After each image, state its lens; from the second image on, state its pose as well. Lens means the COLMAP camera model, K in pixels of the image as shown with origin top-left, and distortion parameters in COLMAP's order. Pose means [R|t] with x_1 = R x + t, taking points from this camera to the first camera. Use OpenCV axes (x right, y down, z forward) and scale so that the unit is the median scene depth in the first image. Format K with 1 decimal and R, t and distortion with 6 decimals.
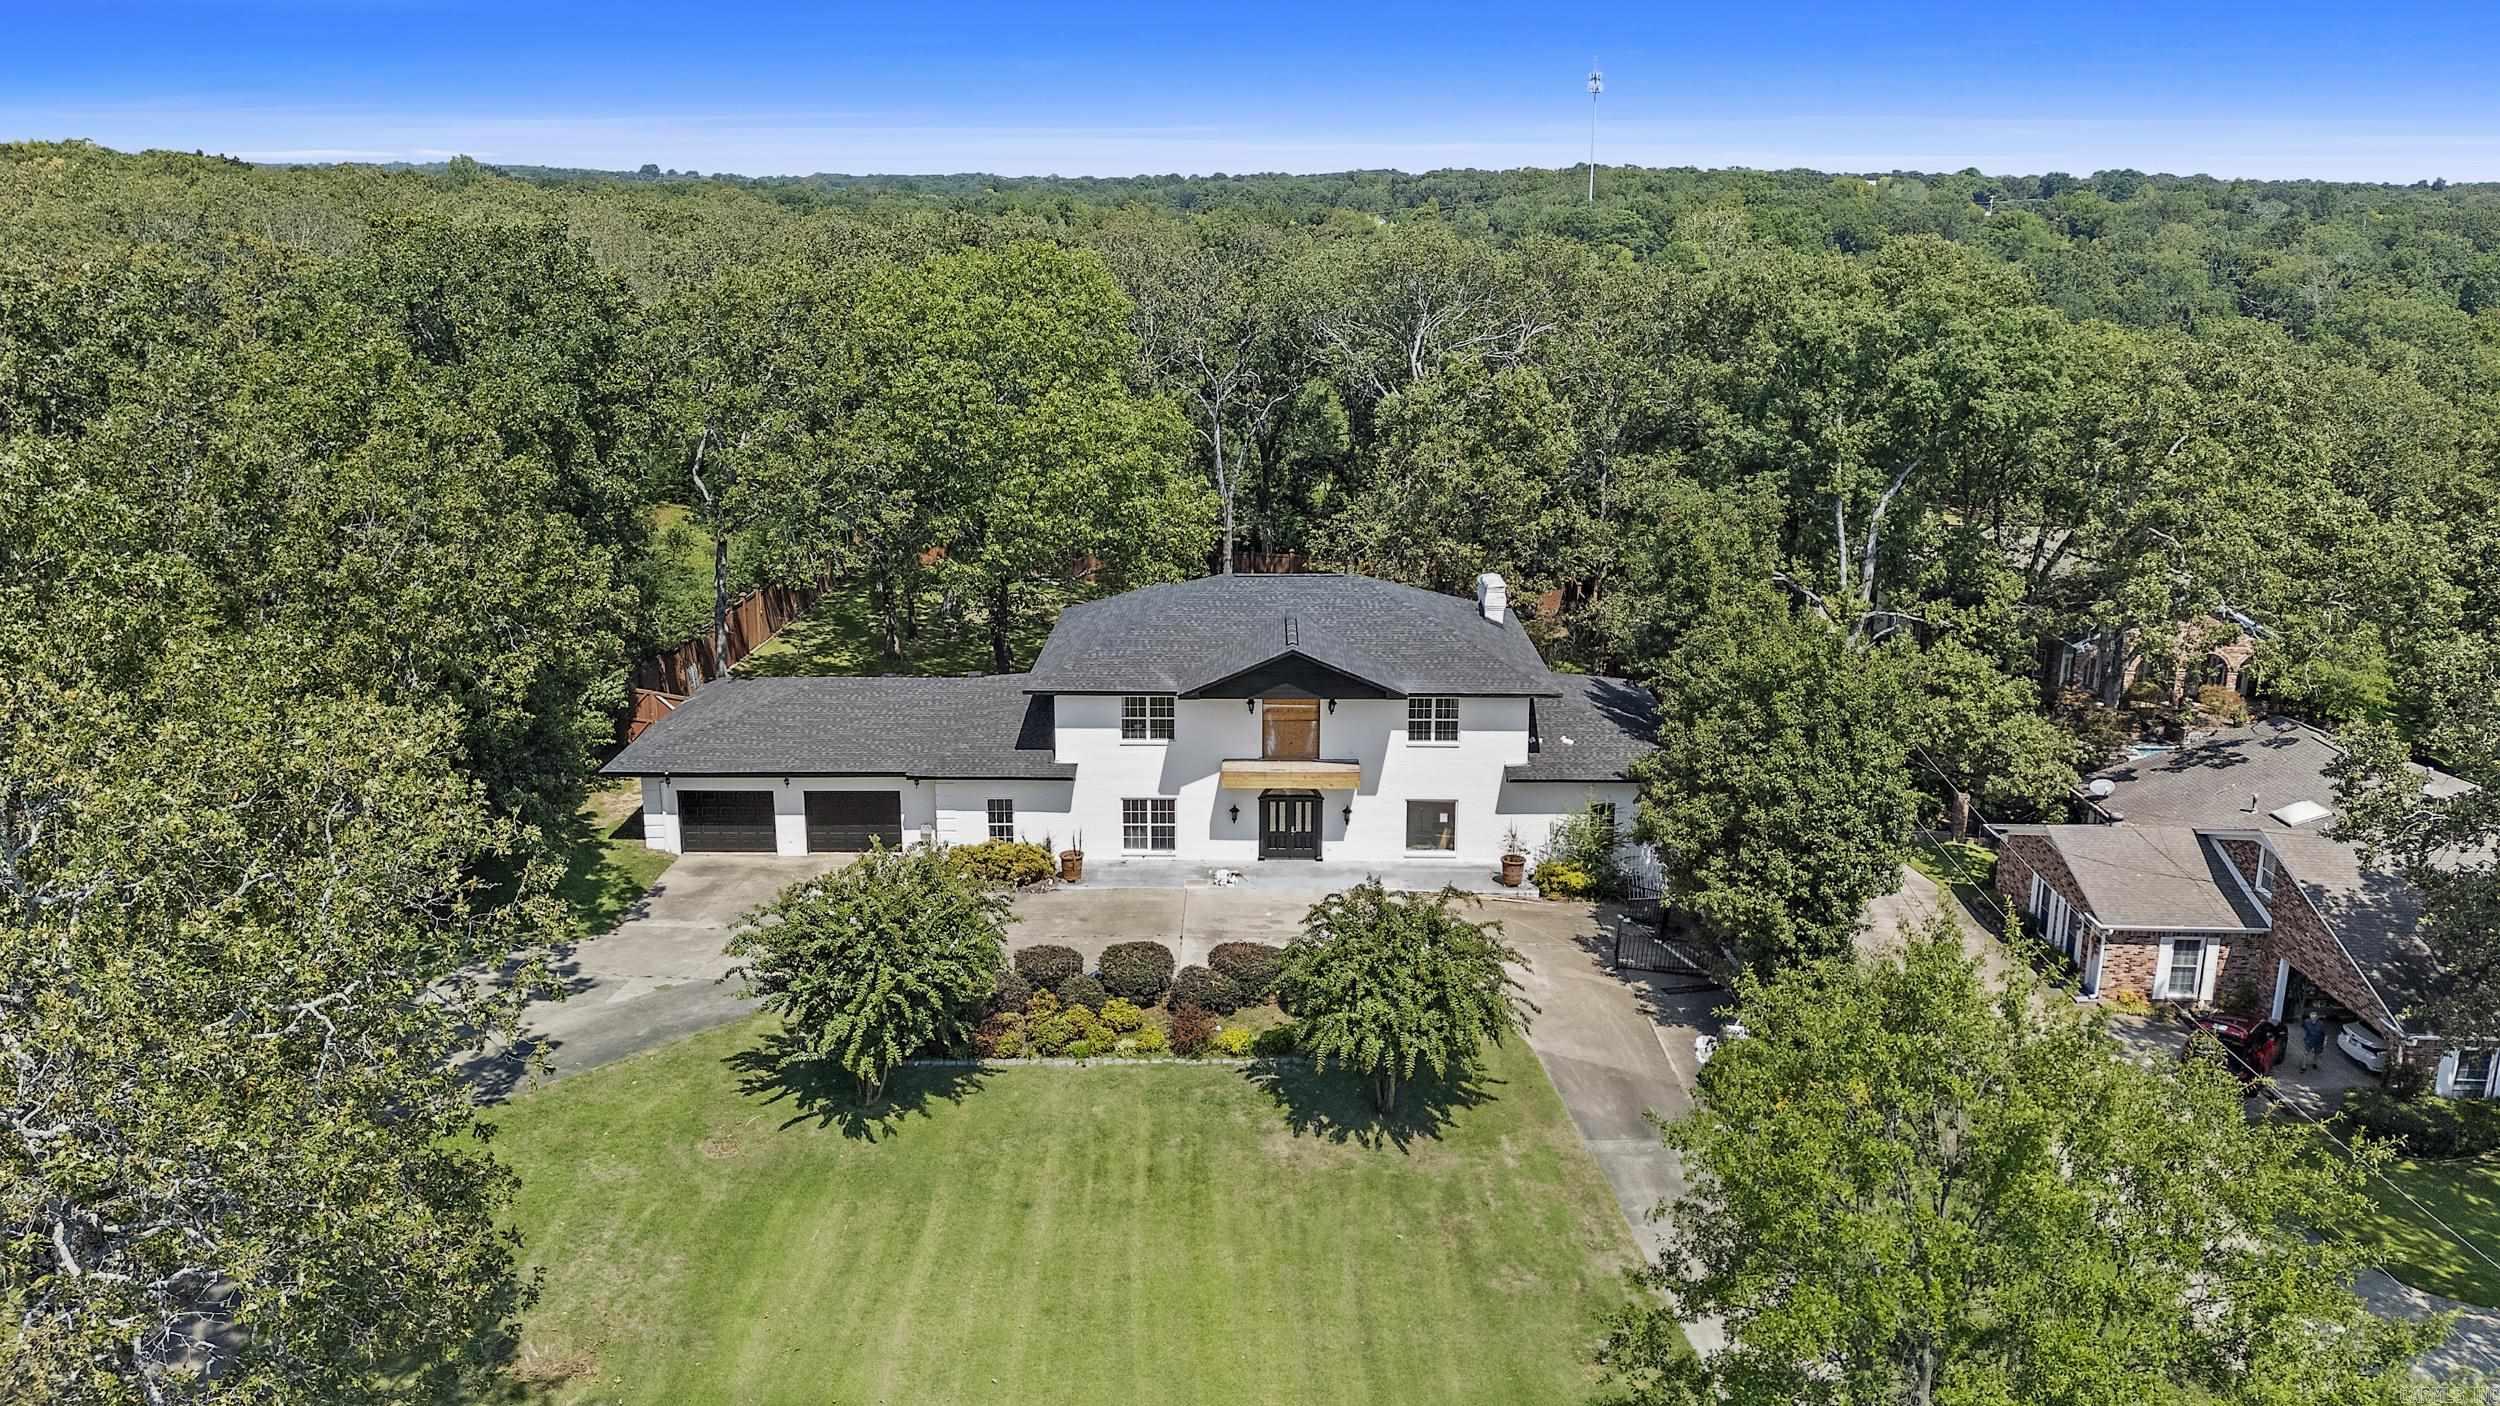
lens RADIAL K [[1776.9, 0, 1250.0], [0, 1776.9, 703.0], [0, 0, 1]] dist [0.019369, -0.046687]
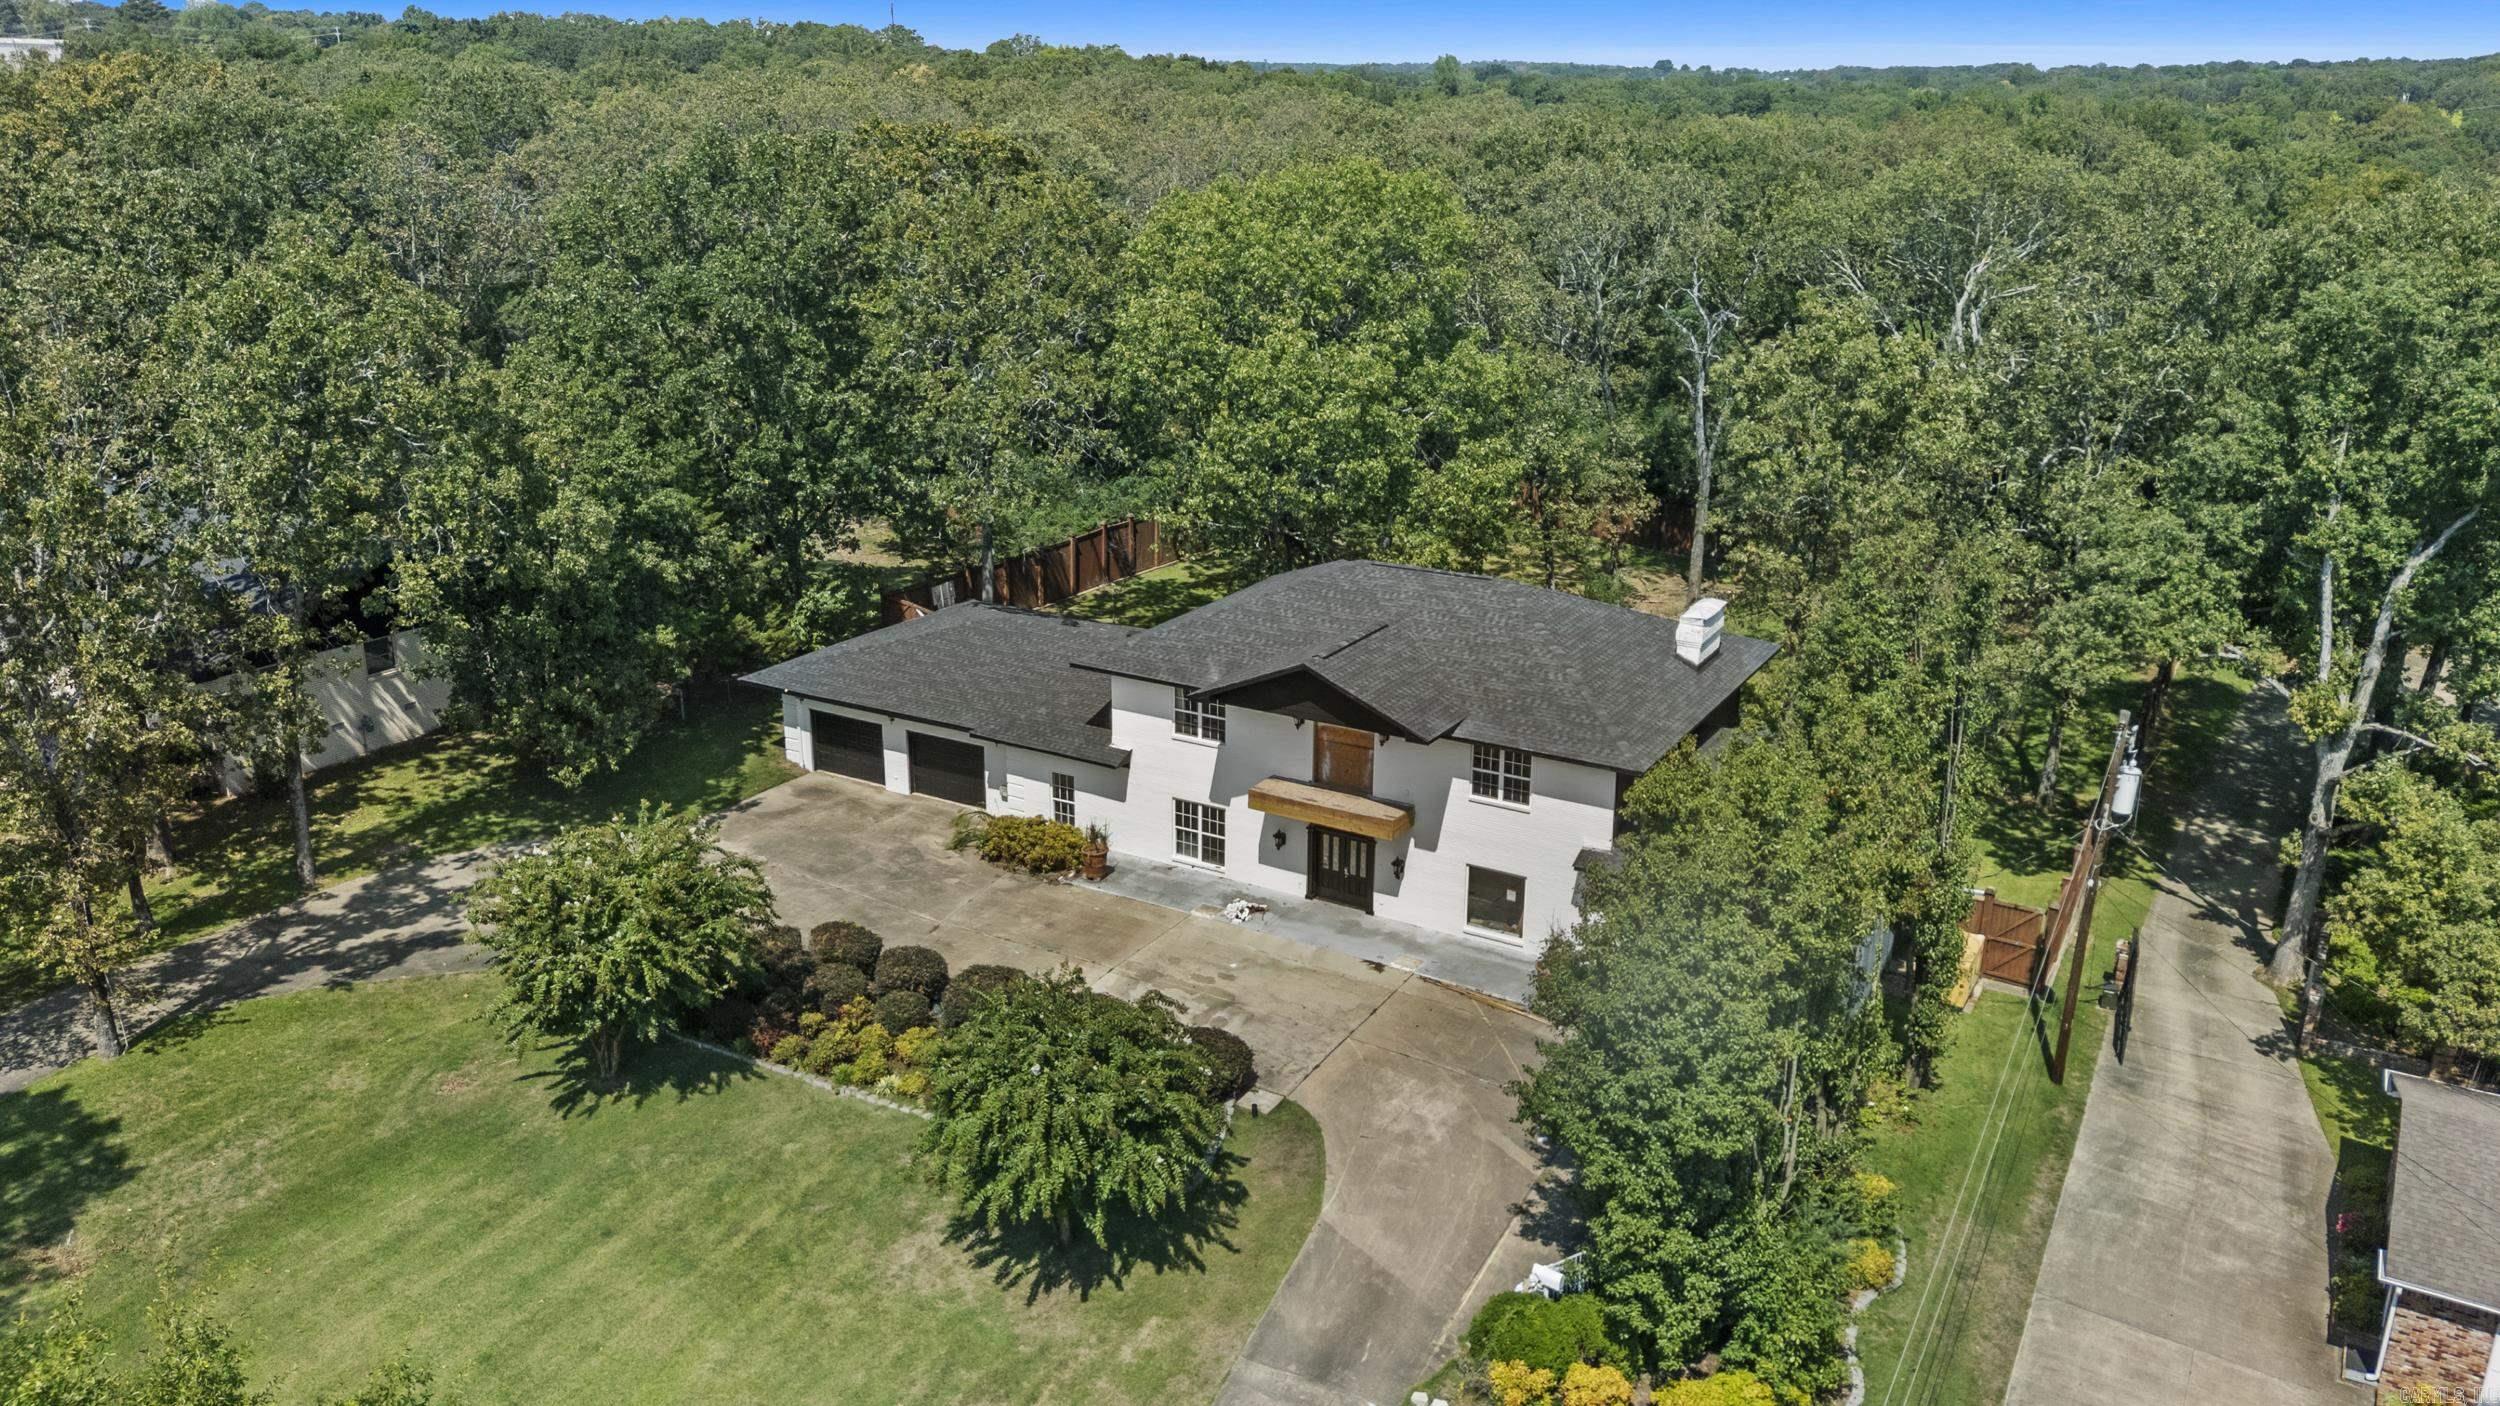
lens RADIAL K [[1776.9, 0, 1250.0], [0, 1776.9, 703.0], [0, 0, 1]] dist [0.019369, -0.046687]
pose [[0.867283, 0.160230, -0.471325, 0.373839], [-0.134977, 0.987007, 0.087171, -0.076266], [0.479168, -0.011984, 0.877641, 0.235795]]
